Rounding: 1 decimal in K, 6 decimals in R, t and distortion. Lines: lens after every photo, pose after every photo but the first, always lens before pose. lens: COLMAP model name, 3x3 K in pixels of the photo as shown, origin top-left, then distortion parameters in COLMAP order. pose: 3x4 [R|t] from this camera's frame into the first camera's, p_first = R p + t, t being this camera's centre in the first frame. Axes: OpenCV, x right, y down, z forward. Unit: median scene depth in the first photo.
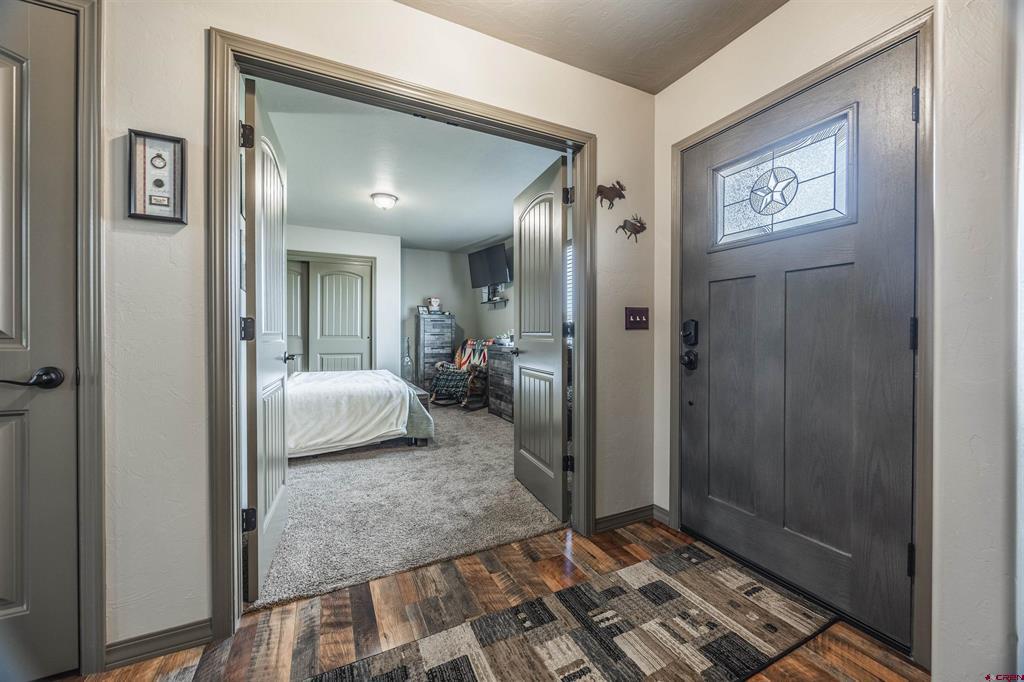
lens RADIAL K [[393.1, 0, 508.7], [0, 393.1, 336.8], [0, 0, 1]] dist [0.000253, -0.000191]
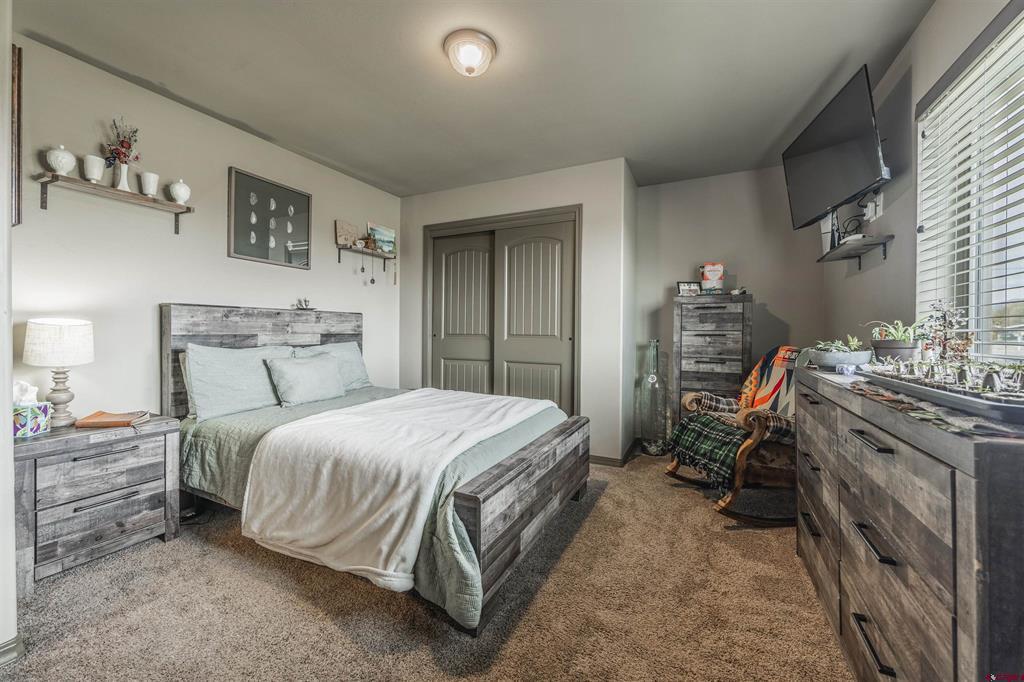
lens RADIAL K [[393.1, 0, 520.2], [0, 393.1, 336.9], [0, 0, 1]] dist [0.000253, -0.000191]
pose [[0.616763, 0.013127, -0.787040, 0.067077], [-0.009992, 0.999911, 0.008847, -0.005496], [0.787086, 0.002408, 0.616839, 0.515558]]
